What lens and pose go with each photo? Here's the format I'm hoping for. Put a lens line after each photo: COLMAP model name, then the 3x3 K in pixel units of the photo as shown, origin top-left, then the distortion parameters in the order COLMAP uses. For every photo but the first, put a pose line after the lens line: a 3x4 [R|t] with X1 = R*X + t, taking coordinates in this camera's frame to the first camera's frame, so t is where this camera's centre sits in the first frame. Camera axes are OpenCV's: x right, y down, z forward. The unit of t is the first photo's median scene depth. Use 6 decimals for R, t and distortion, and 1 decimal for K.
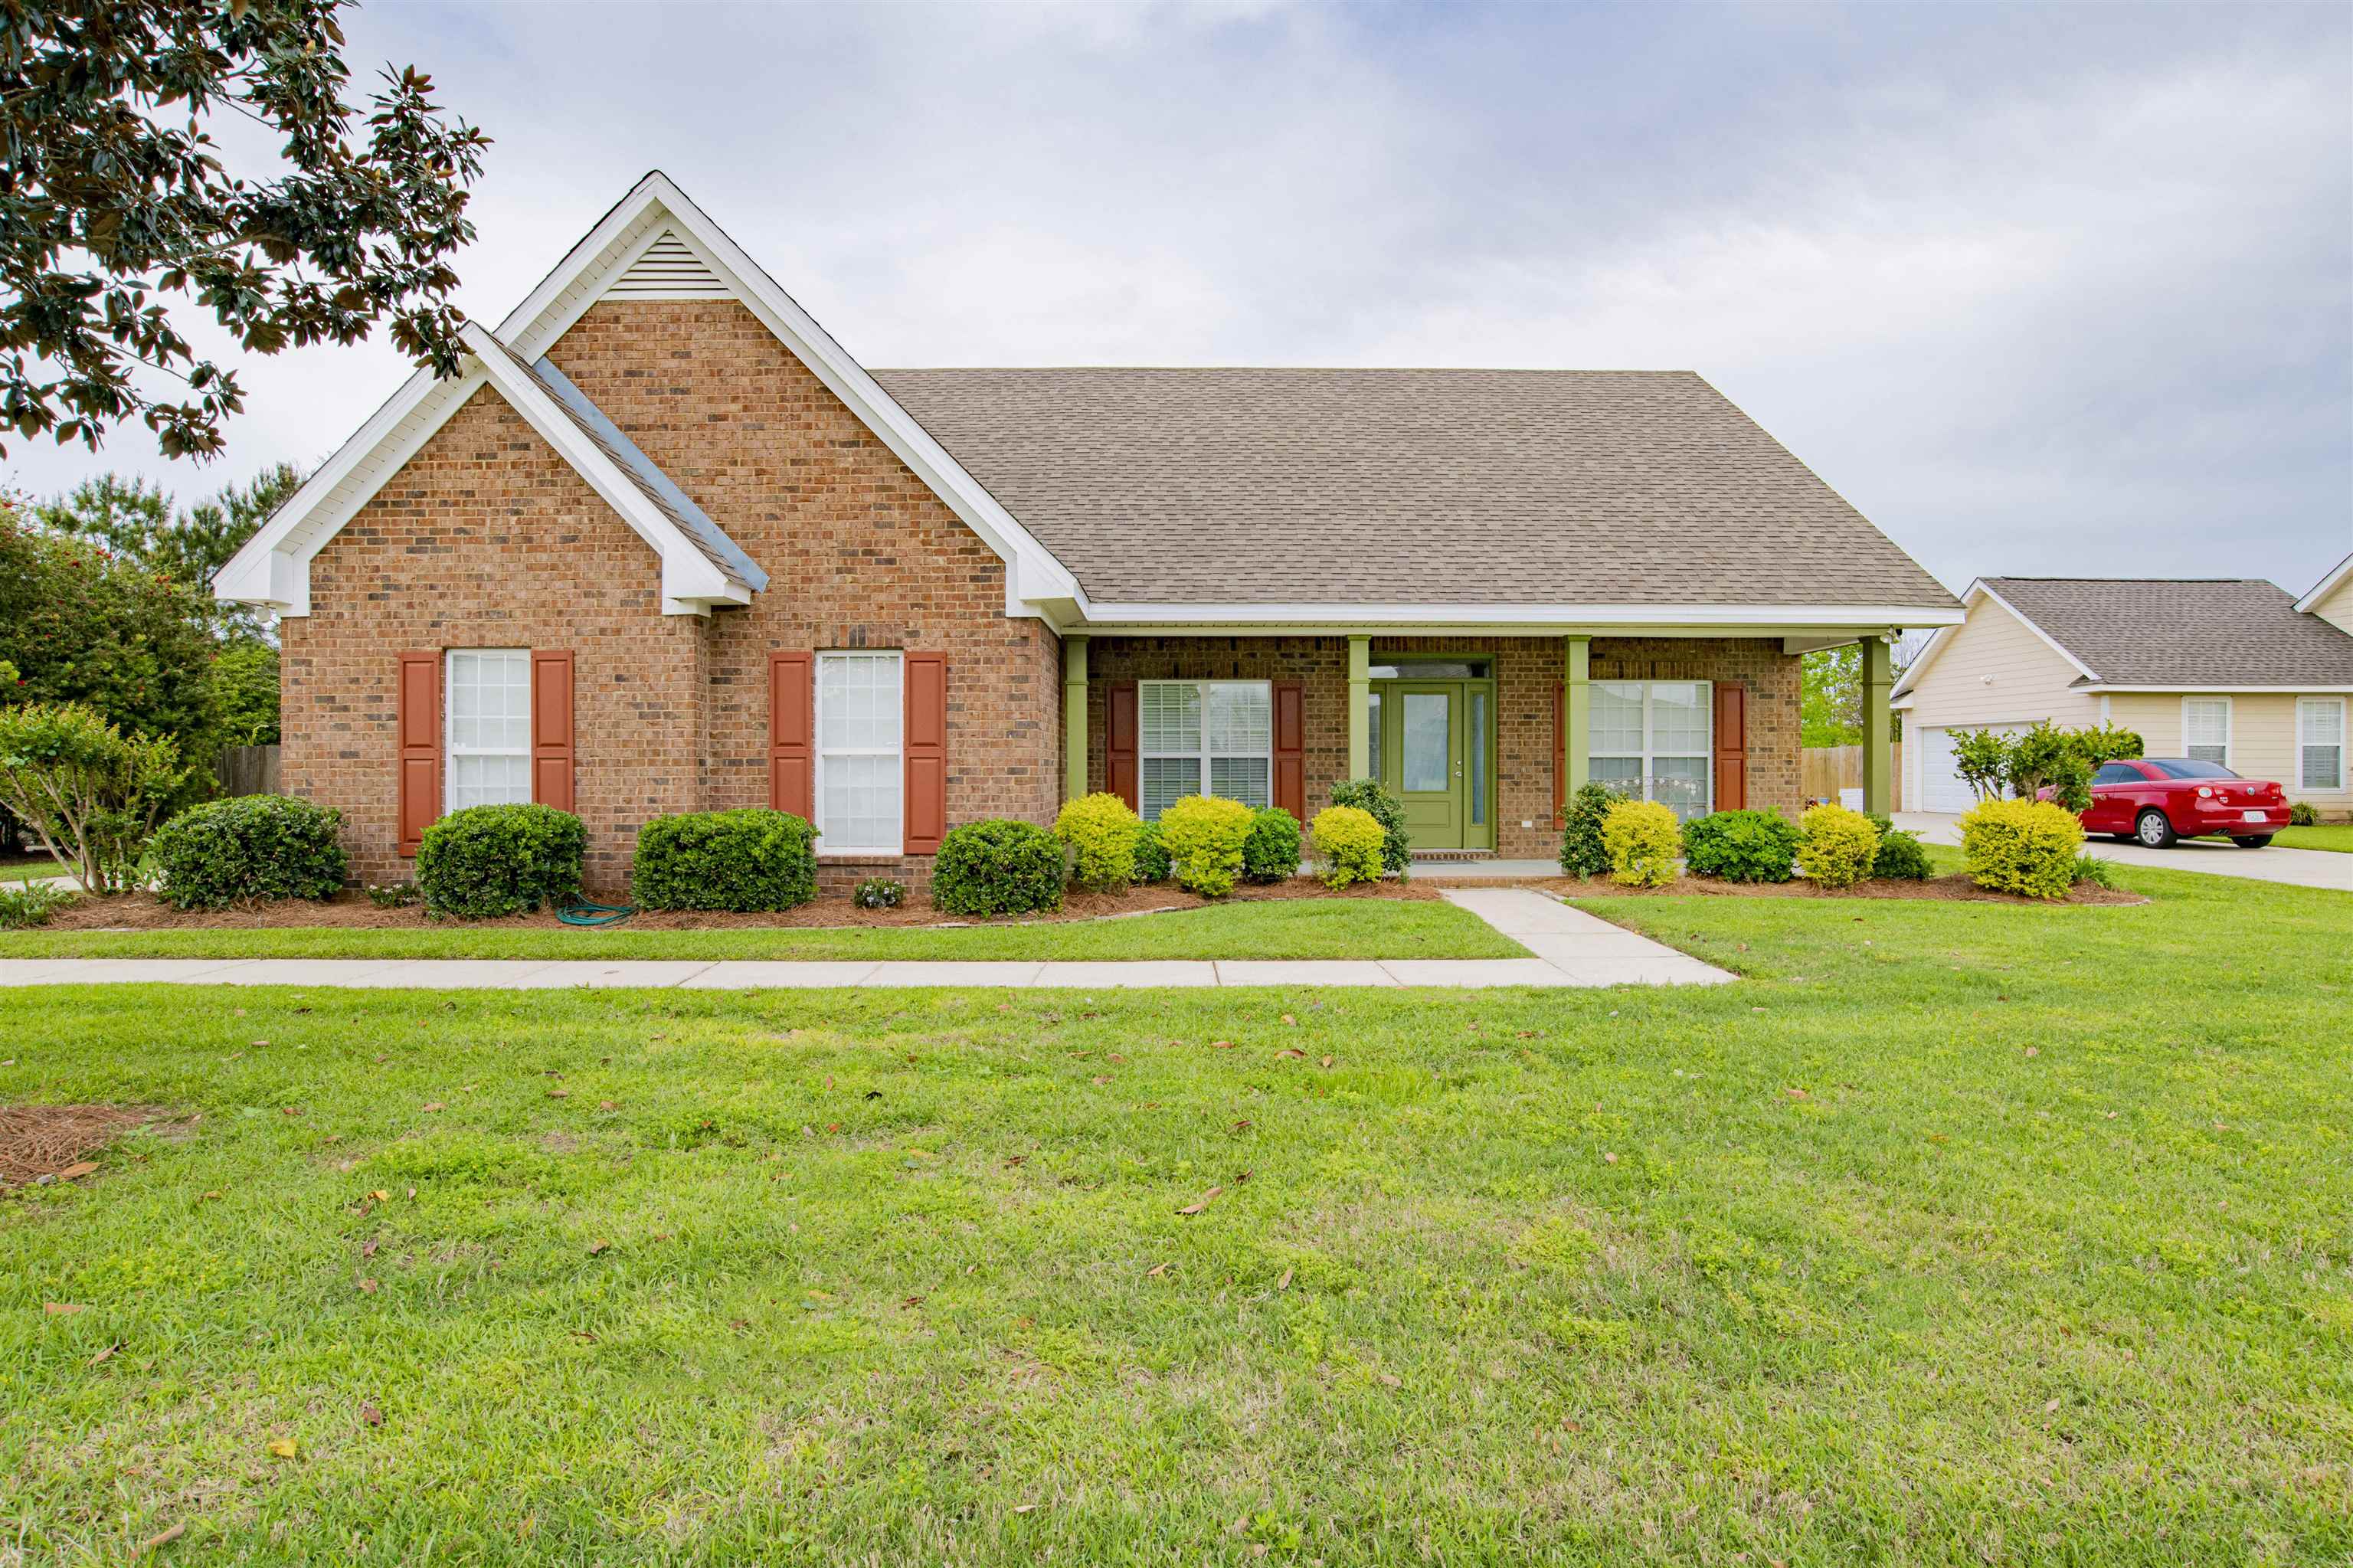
lens RADIAL K [[1279.3, 0, 1171.3], [0, 1279.3, 771.4], [0, 0, 1]] dist [-0.071861, 0.034146]
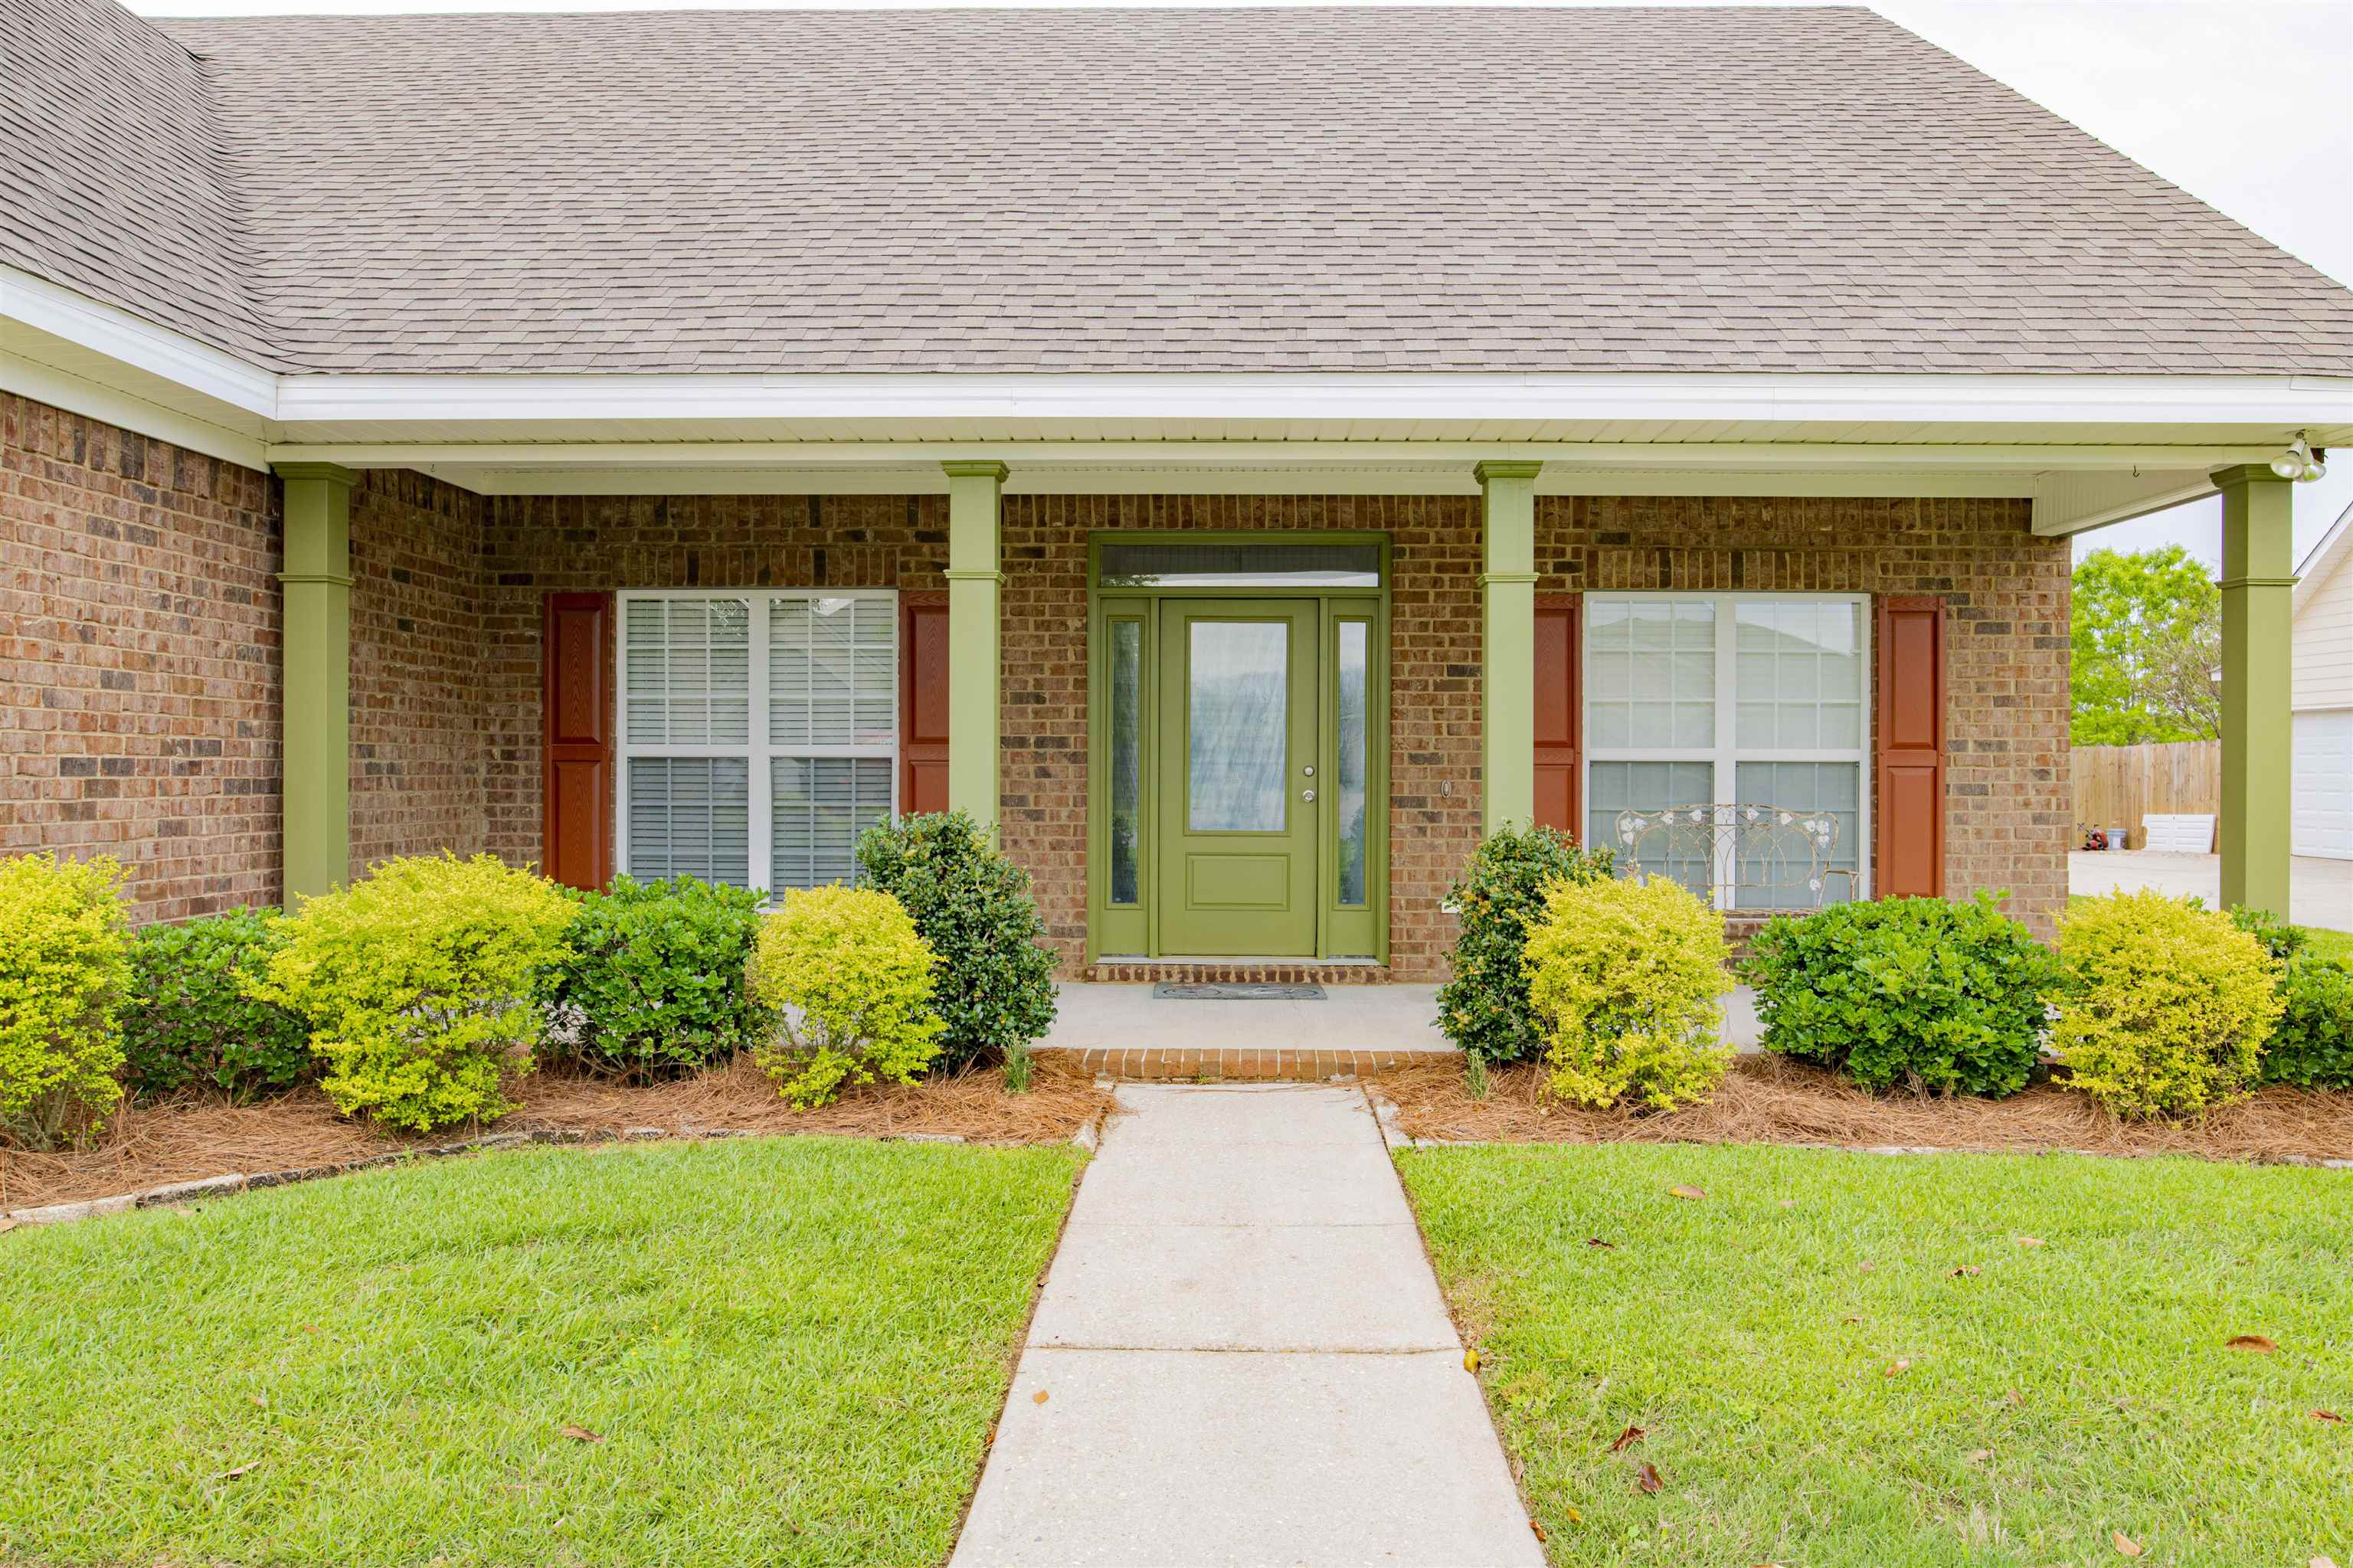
lens RADIAL K [[1710.9, 0, 1183.4], [0, 1710.9, 771.7], [0, 0, 1]] dist [-0.048695, 0.036077]
pose [[0.999660, 0.006142, -0.025333, 0.265469], [-0.006186, 0.999979, -0.001672, -0.007102], [0.025322, 0.001828, 0.999678, 0.516544]]
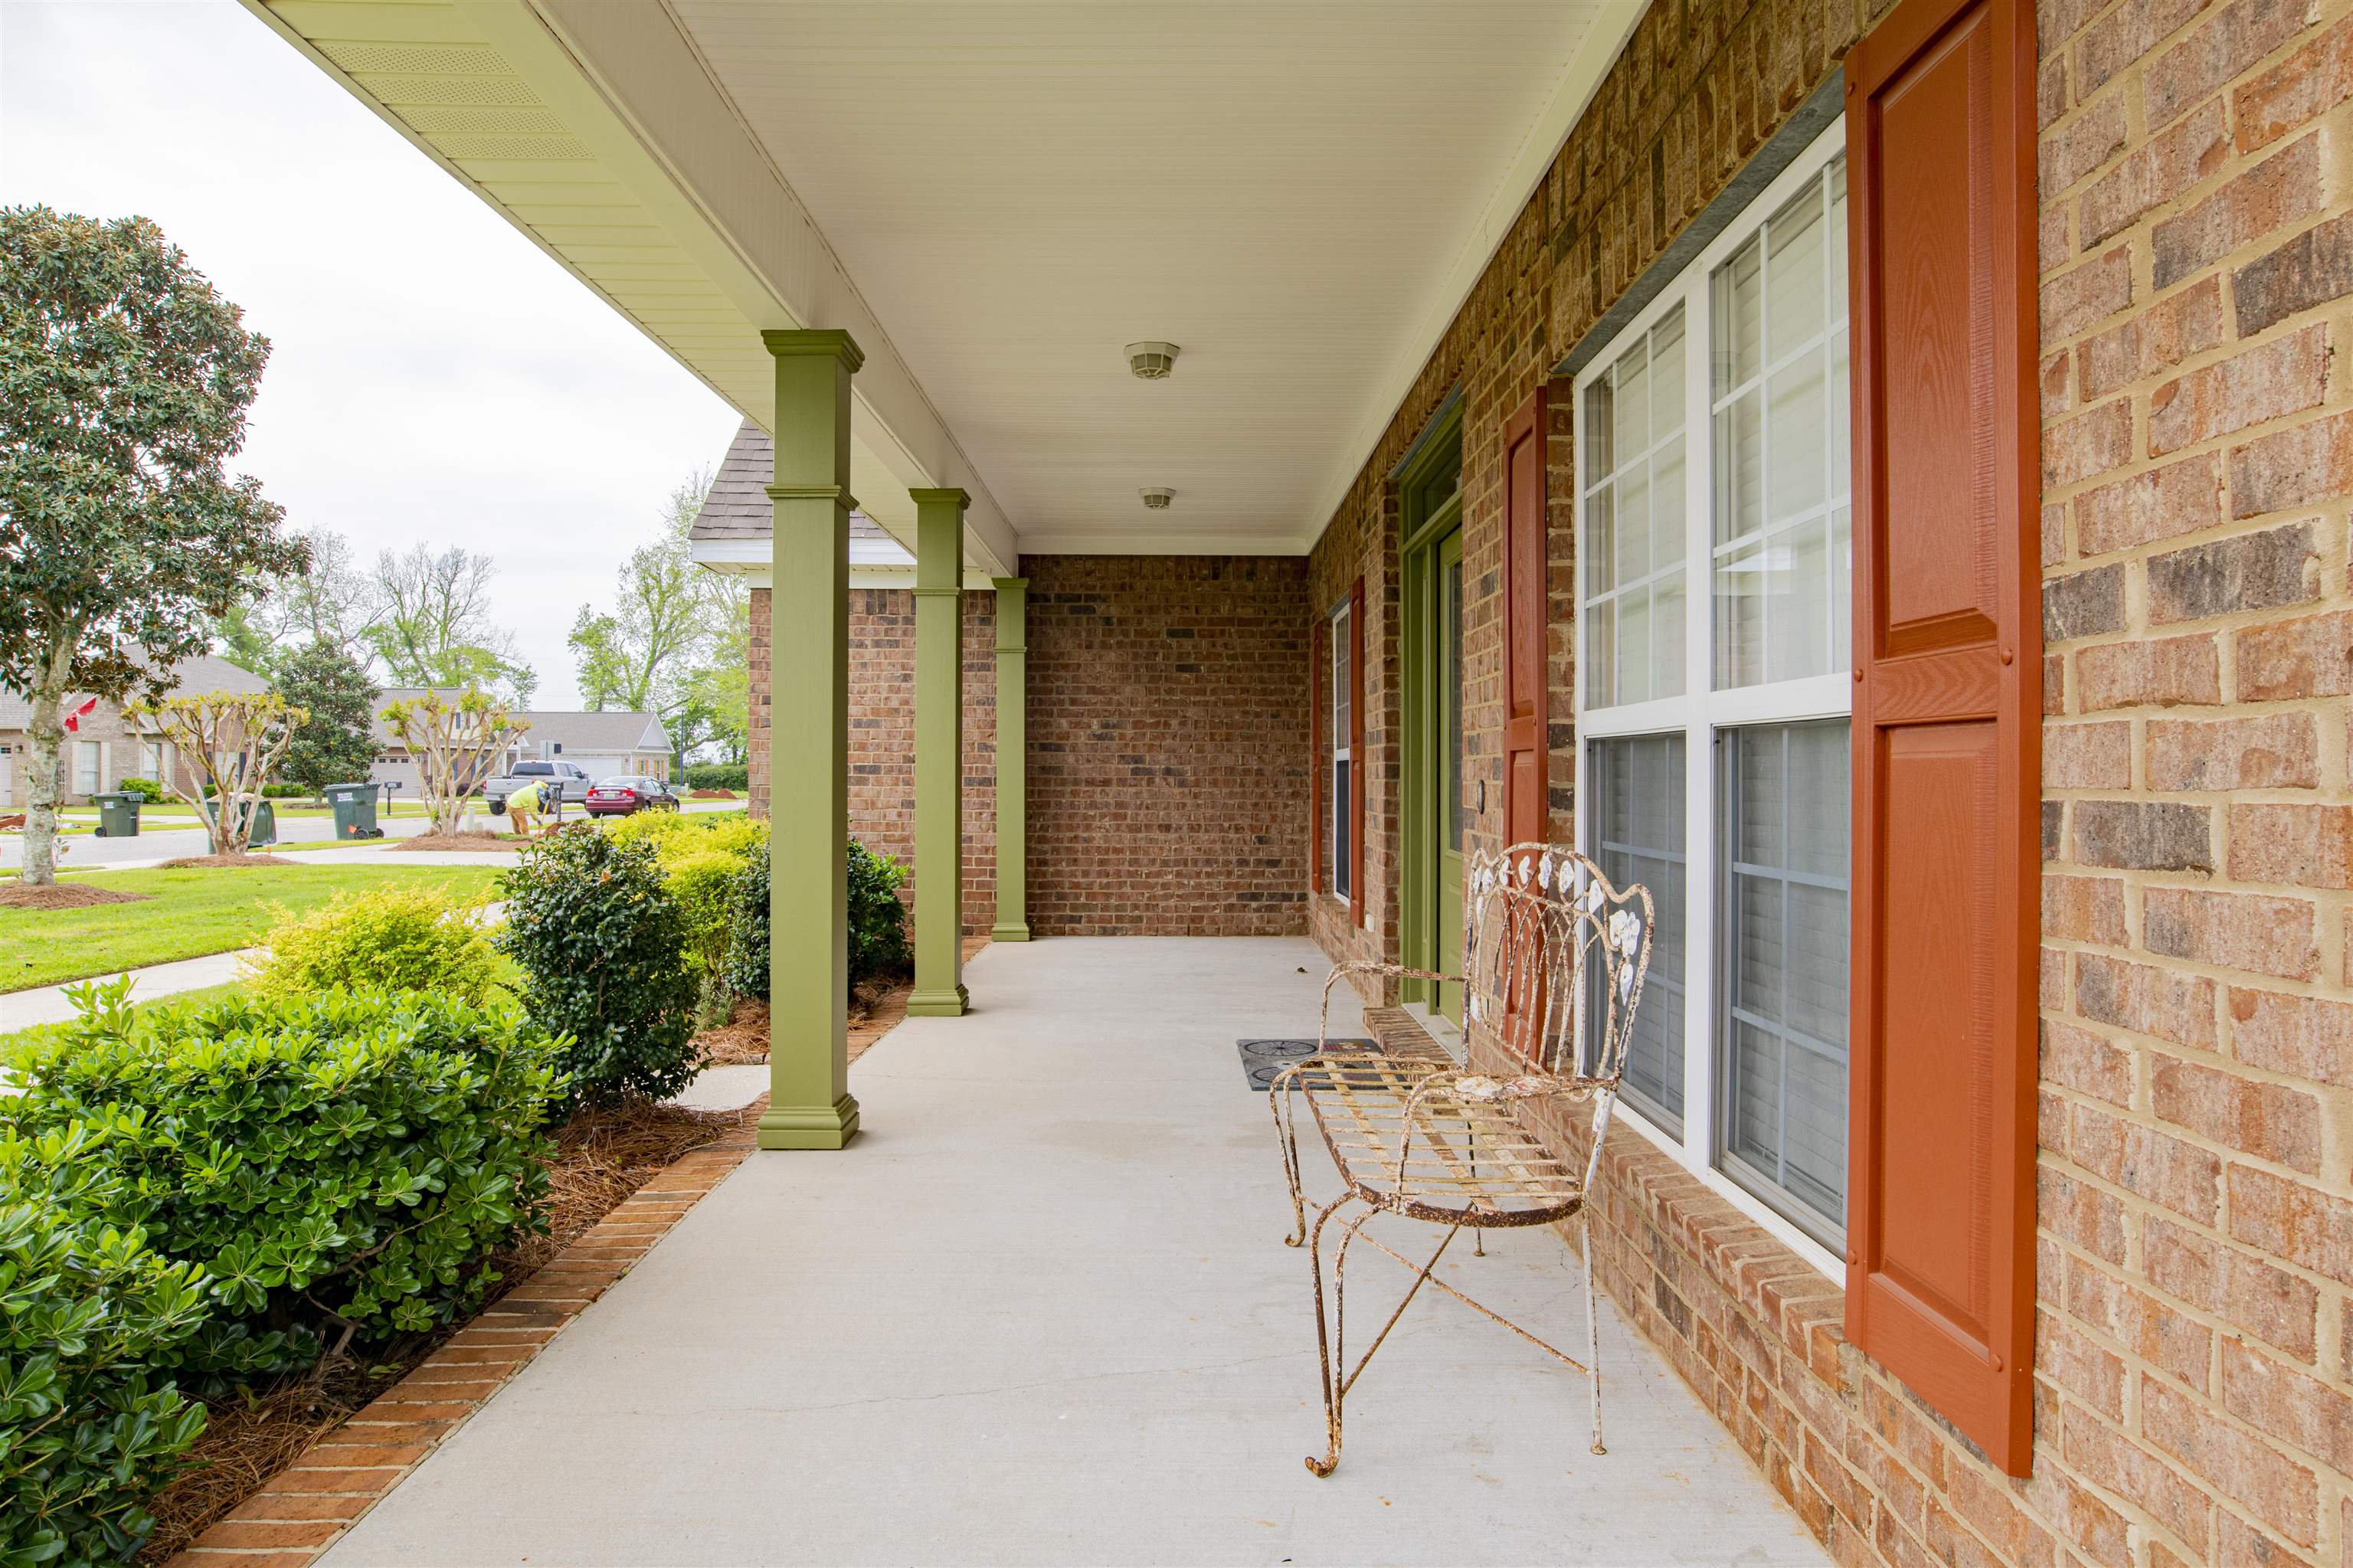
lens RADIAL K [[1365.0, 0, 1176.5], [0, 1365.0, 784.0], [0, 0, 1]] dist [-0.000662, -0.000250]
pose [[-0.005176, 0.008962, -0.999946, 0.744136], [-0.005857, 0.999942, 0.008993, -0.007287], [0.999969, 0.005904, -0.005123, 1.260943]]
